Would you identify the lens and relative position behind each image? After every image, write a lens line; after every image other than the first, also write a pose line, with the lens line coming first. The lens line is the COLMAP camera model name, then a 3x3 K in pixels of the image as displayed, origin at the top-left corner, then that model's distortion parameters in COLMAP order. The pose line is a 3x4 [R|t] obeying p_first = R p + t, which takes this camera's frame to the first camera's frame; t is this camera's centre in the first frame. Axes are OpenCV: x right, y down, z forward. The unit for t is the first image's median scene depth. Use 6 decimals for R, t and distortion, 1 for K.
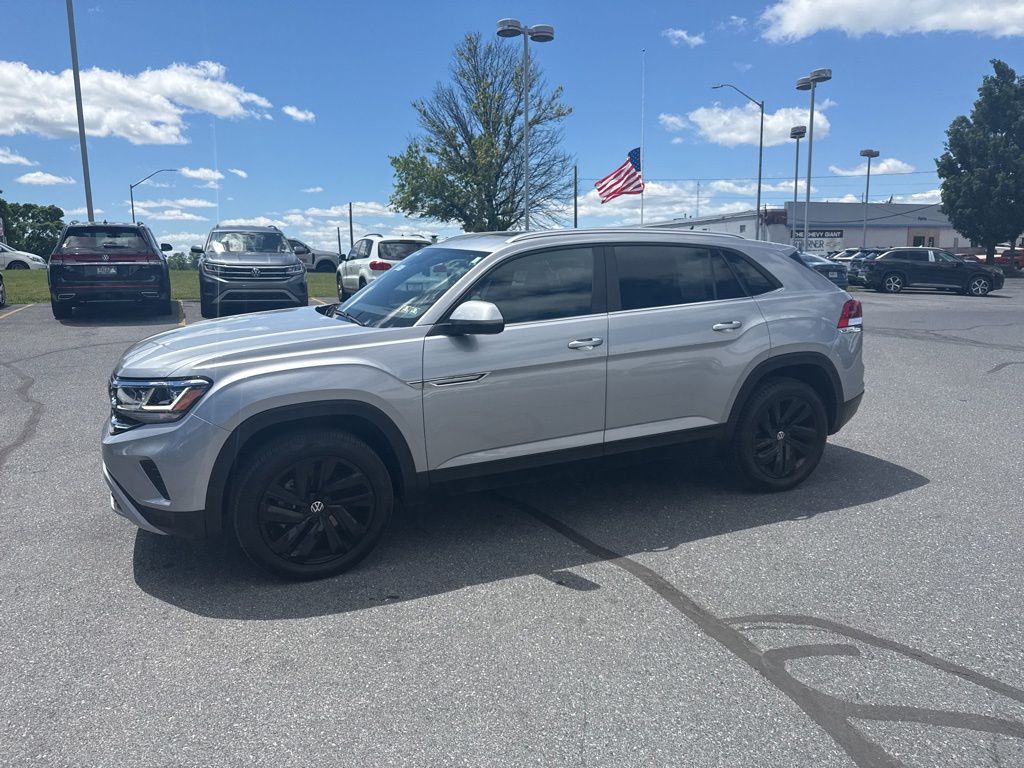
lens RADIAL K [[722.7, 0, 506.9], [0, 722.7, 387.1], [0, 0, 1]] dist [0.031209, -0.042829]
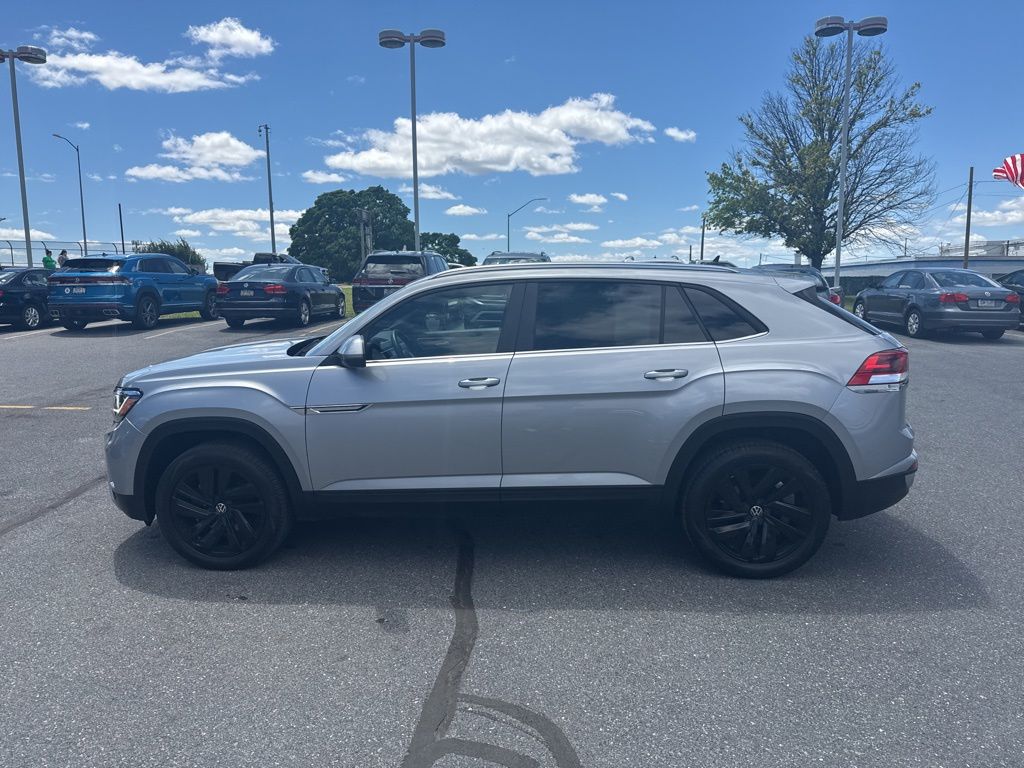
lens RADIAL K [[722.7, 0, 505.7], [0, 722.7, 390.9], [0, 0, 1]] dist [0.031209, -0.042829]
pose [[0.878239, 0.074872, -0.472324, 0.078536], [-0.083470, 0.996506, 0.002759, -0.007274], [0.470881, 0.037002, 0.881420, 0.021358]]
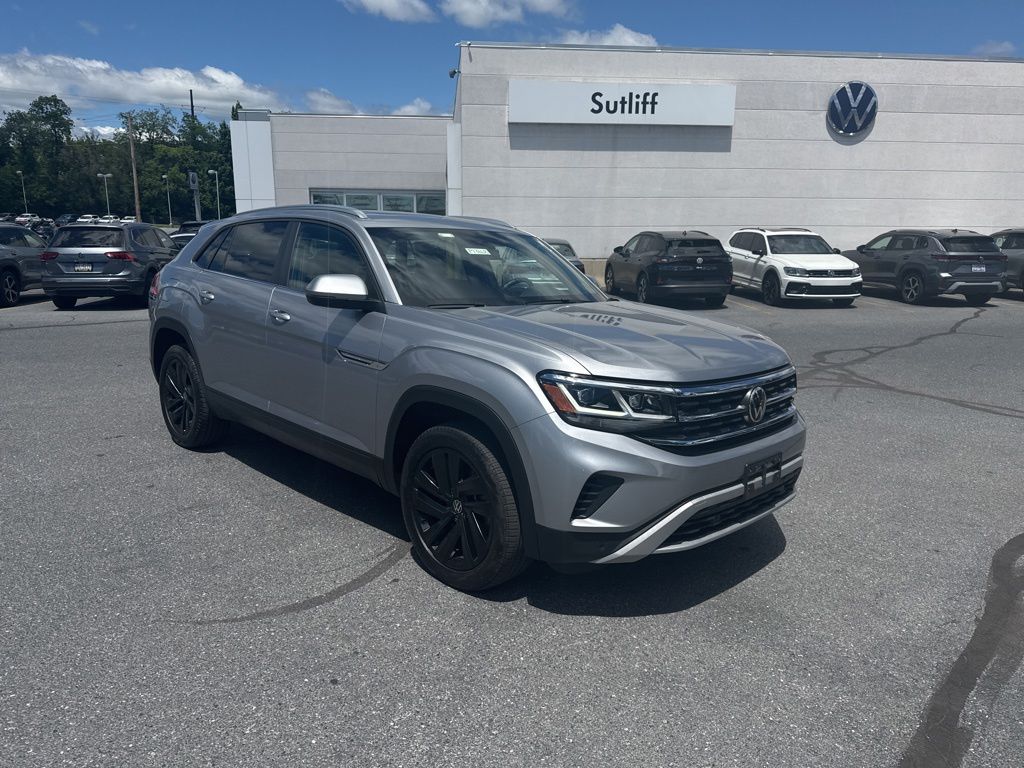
lens RADIAL K [[722.7, 0, 502.8], [0, 722.7, 386.8], [0, 0, 1]] dist [0.031209, -0.042829]
pose [[-0.356361, -0.181399, 0.916570, -0.151148], [0.155382, 0.955807, 0.249577, -0.033634], [-0.921338, 0.231358, -0.312427, 0.193546]]
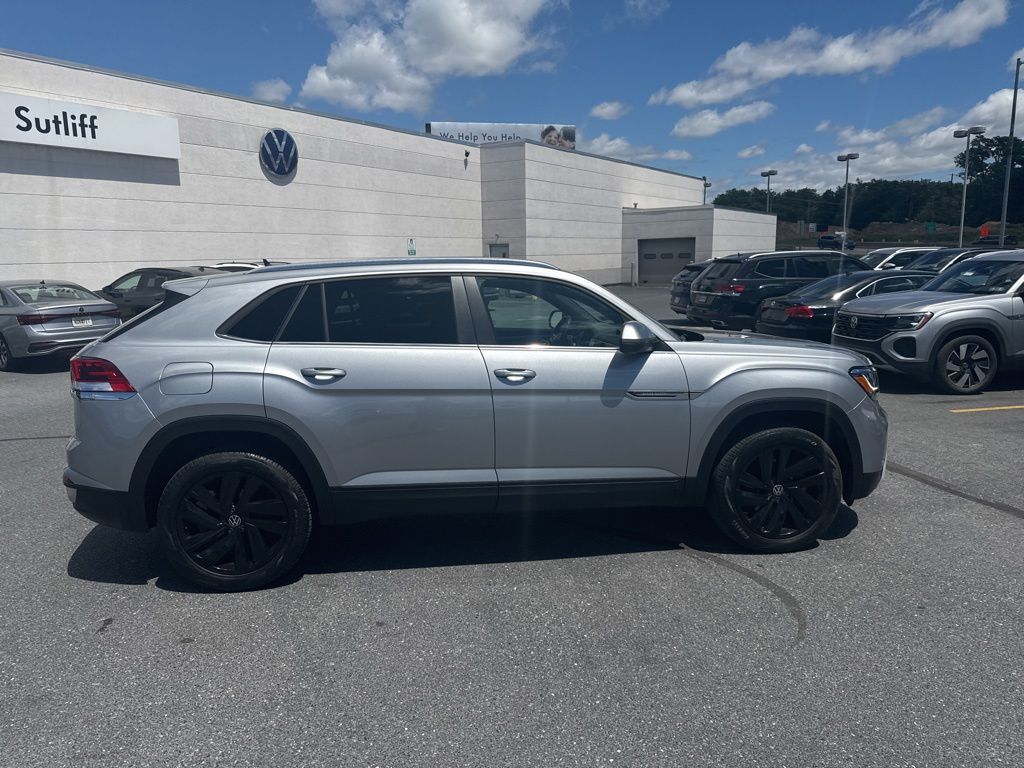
lens RADIAL K [[722.7, 0, 504.4], [0, 722.7, 380.3], [0, 0, 1]] dist [0.031209, -0.042829]
pose [[-0.955903, -0.013650, 0.293367, -0.045915], [0.084073, 0.944395, 0.317882, -0.058224], [-0.281393, 0.328528, -0.901602, 0.300708]]
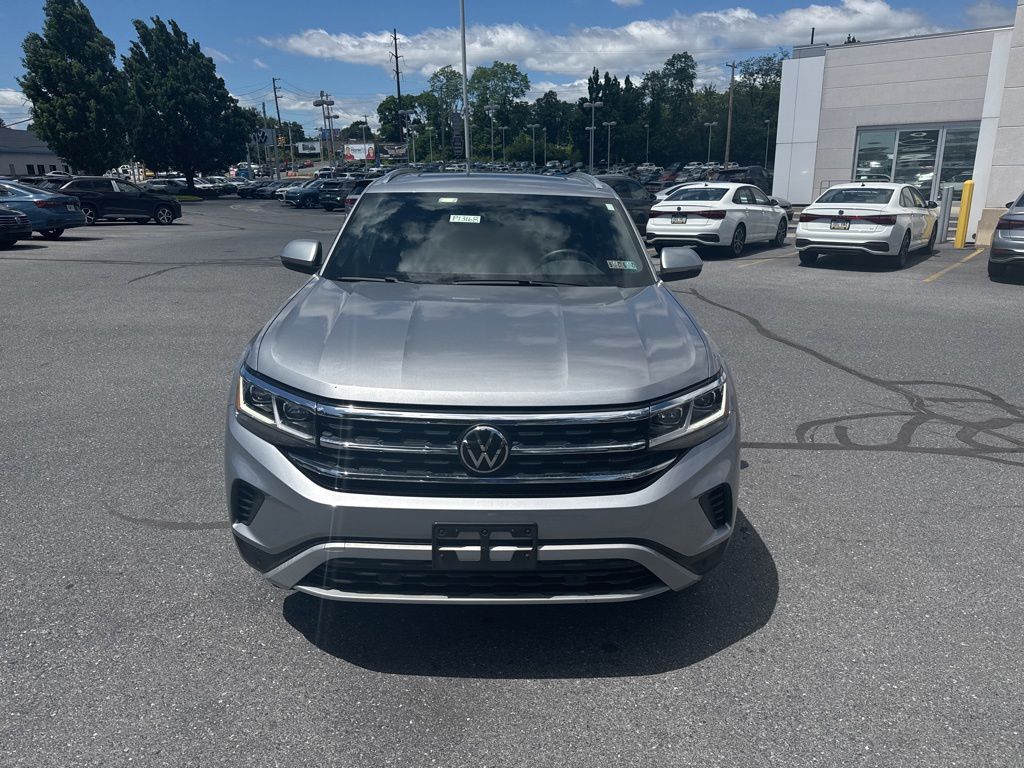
lens RADIAL K [[722.7, 0, 517.6], [0, 722.7, 386.4], [0, 0, 1]] dist [0.031209, -0.042829]
pose [[0.383423, -0.244901, 0.890511, -0.133260], [0.159645, 0.967263, 0.197271, -0.020311], [-0.909670, 0.066527, 0.409969, 0.094740]]
